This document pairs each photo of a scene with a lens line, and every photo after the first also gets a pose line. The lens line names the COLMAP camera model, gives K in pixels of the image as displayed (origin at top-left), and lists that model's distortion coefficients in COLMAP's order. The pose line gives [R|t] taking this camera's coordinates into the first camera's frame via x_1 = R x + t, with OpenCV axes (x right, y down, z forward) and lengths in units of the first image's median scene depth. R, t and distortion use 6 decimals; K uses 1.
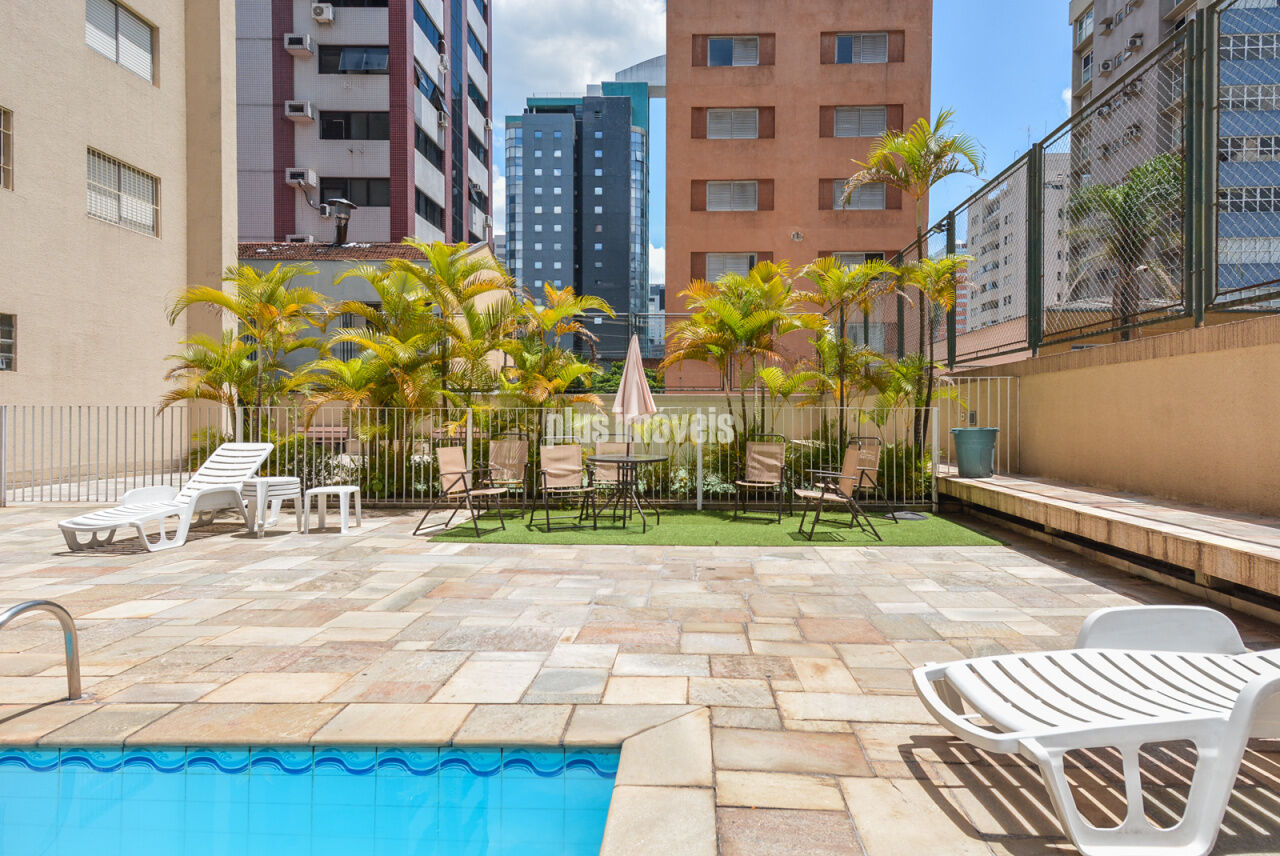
lens RADIAL K [[739.9, 0, 679.7], [0, 739.9, 418.0], [0, 0, 1]] dist [0.044546, -0.006336]
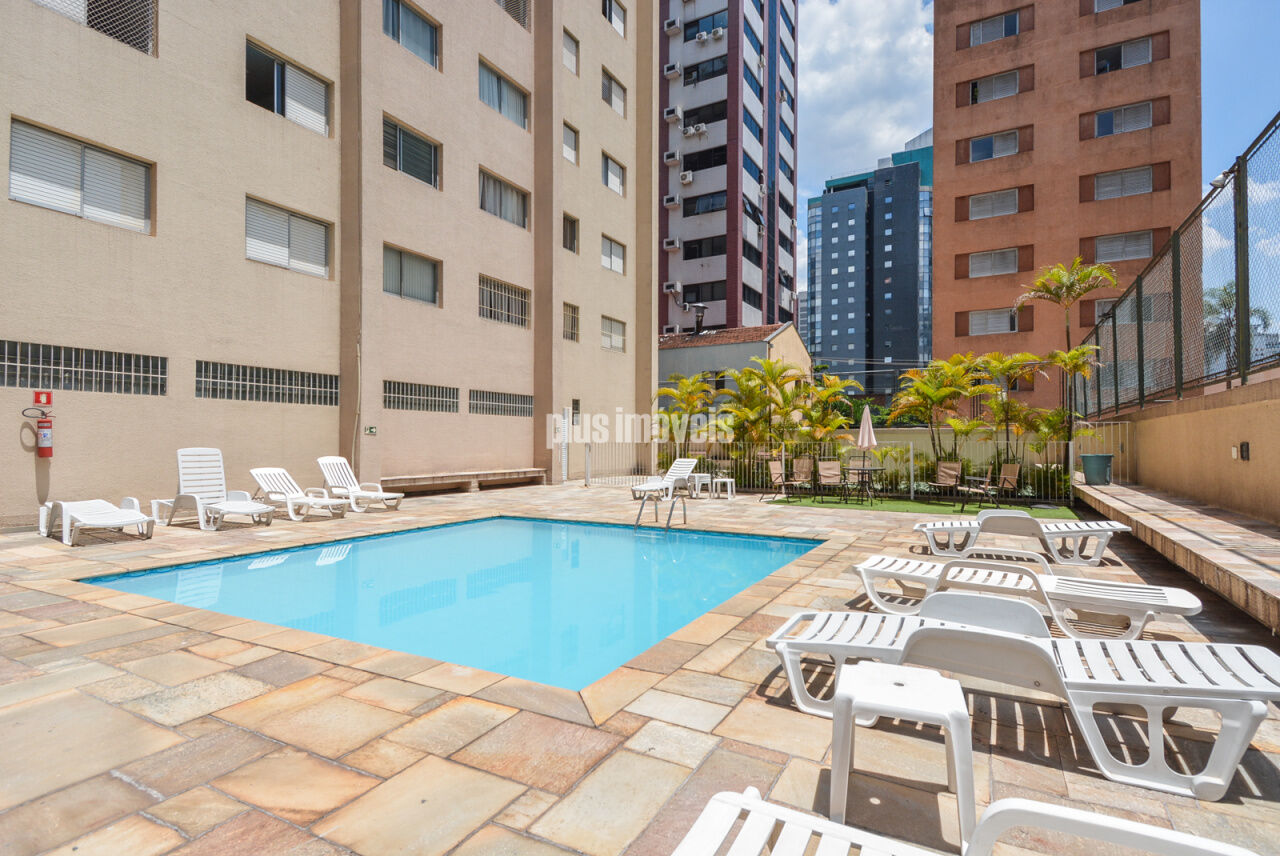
lens RADIAL K [[631.4, 0, 645.8], [0, 631.4, 435.0], [0, 0, 1]] dist [0.020487, -0.003397]
pose [[0.886106, -0.006540, -0.463437, 0.047885], [-0.000132, 0.999897, -0.014364, -0.002509], [0.463483, 0.012789, 0.886014, -0.183084]]
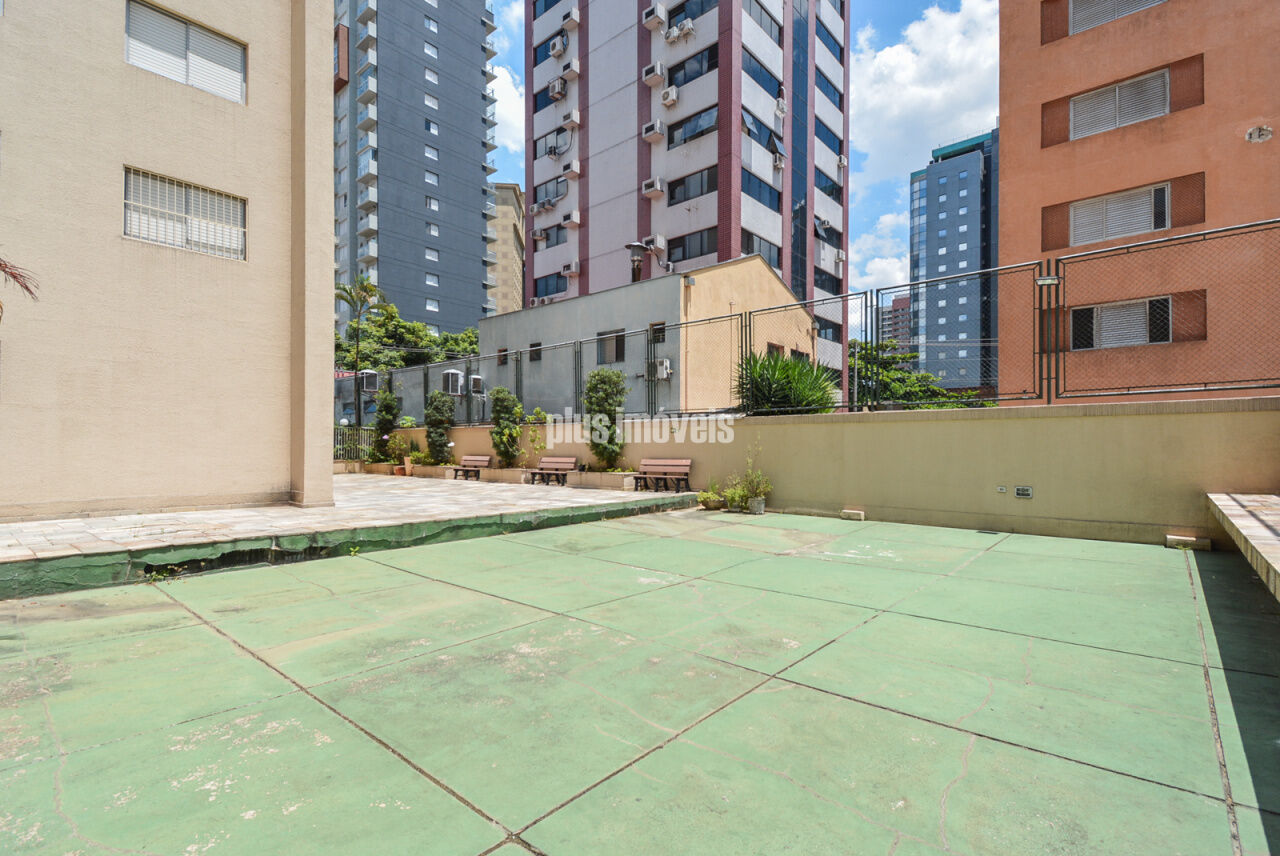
lens RADIAL K [[593.3, 0, 651.8], [0, 593.3, 443.7], [0, 0, 1]] dist [0.025762, -0.002054]
pose [[0.775777, -0.012939, -0.630874, 0.085787], [0.006502, 0.999901, -0.012513, 0.002901], [0.630974, 0.005606, 0.775784, 0.329587]]
